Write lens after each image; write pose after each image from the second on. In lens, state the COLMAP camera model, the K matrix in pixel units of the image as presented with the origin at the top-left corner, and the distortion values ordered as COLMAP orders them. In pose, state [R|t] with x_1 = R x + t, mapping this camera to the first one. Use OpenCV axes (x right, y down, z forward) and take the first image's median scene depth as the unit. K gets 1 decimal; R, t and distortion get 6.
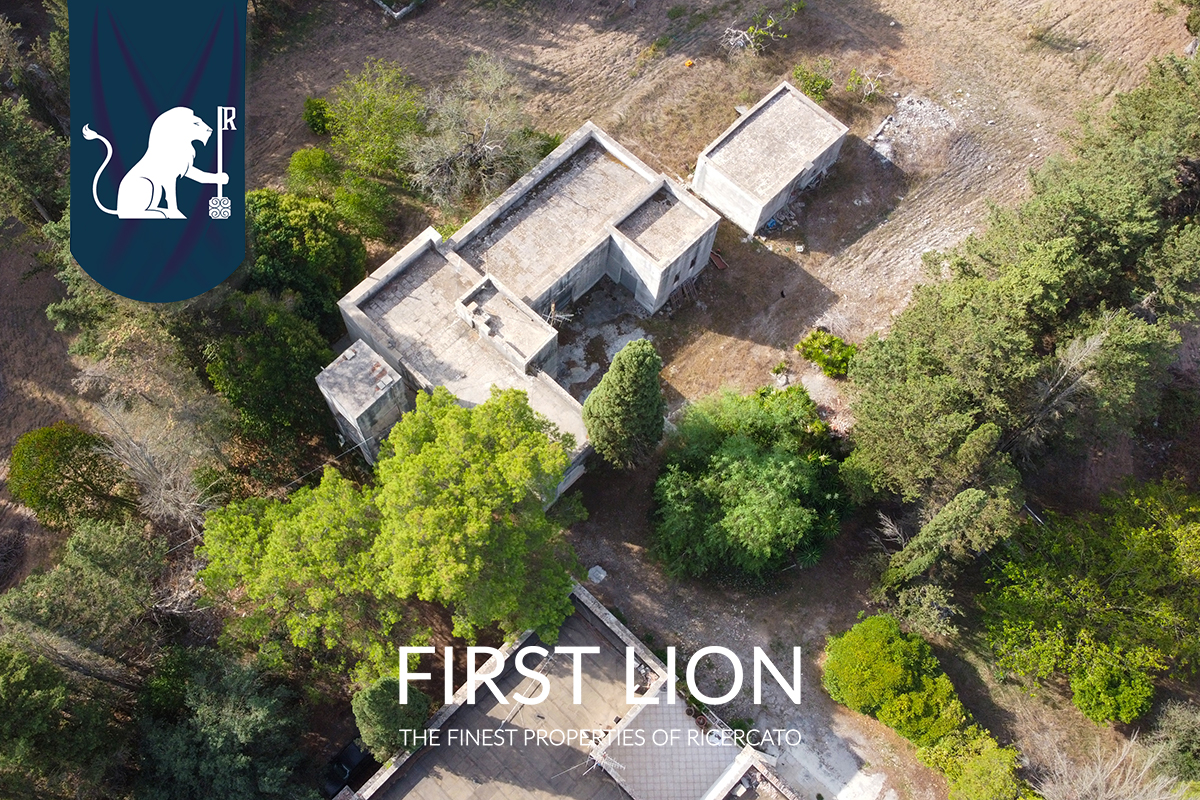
lens RADIAL K [[1084.9, 0, 515.3], [0, 1084.9, 385.0], [0, 0, 1]] dist [0.005926, -0.003219]
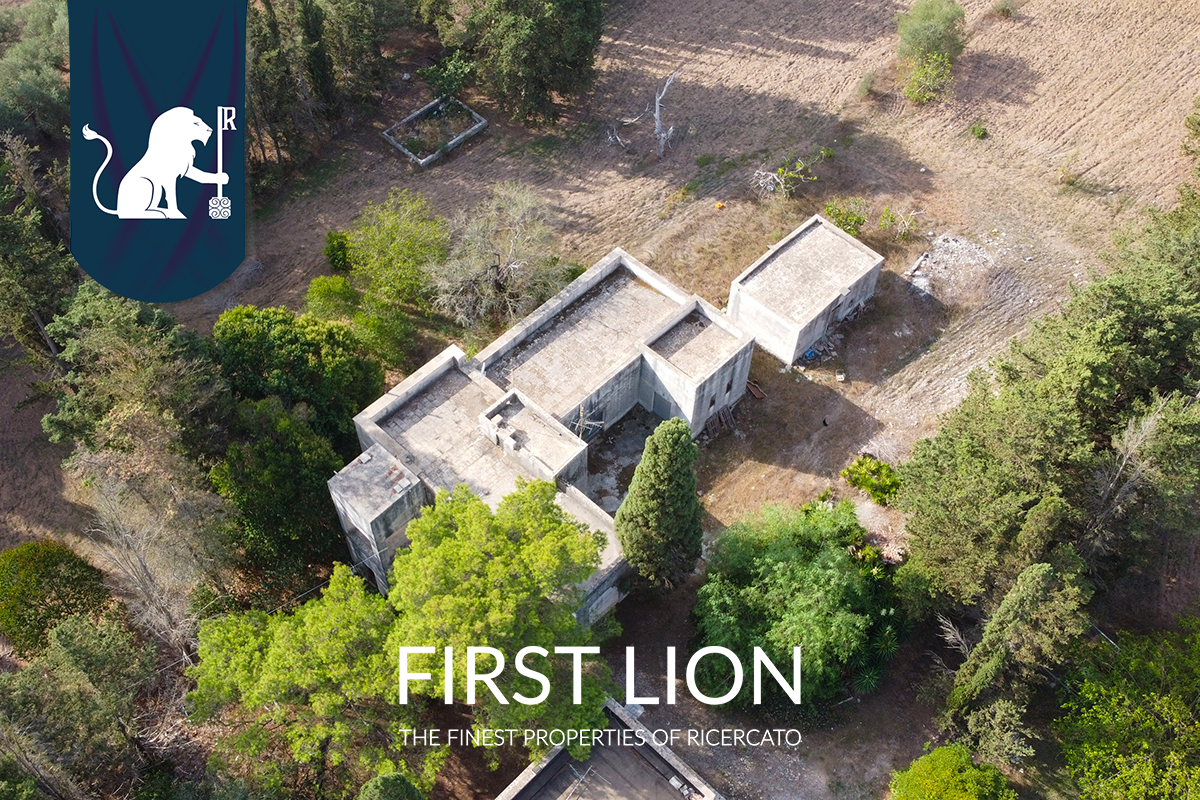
lens RADIAL K [[1180.3, 0, 564.6], [0, 1180.3, 418.0], [0, 0, 1]] dist [0.008399, -0.010328]
pose [[0.999846, -0.001646, 0.017500, 0.001270], [0.005128, 0.979602, -0.200882, 0.122140], [-0.016813, 0.200940, 0.979459, -0.006451]]
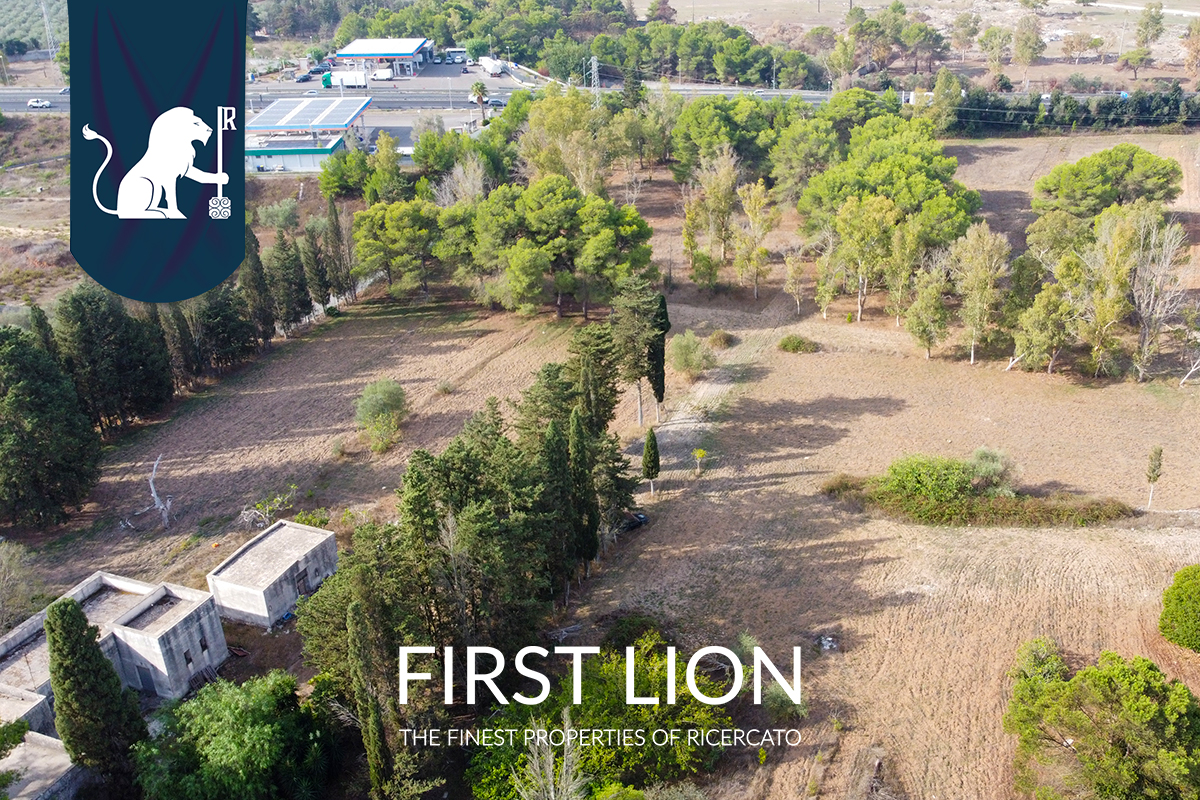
lens RADIAL K [[1091.3, 0, 712.3], [0, 1091.3, 382.0], [0, 0, 1]] dist [-0.003338, -0.001993]
pose [[0.902206, -0.175208, 0.394115, 0.244777], [0.389726, 0.722617, -0.570911, 0.557643], [-0.184766, 0.668676, 0.720232, -0.117545]]
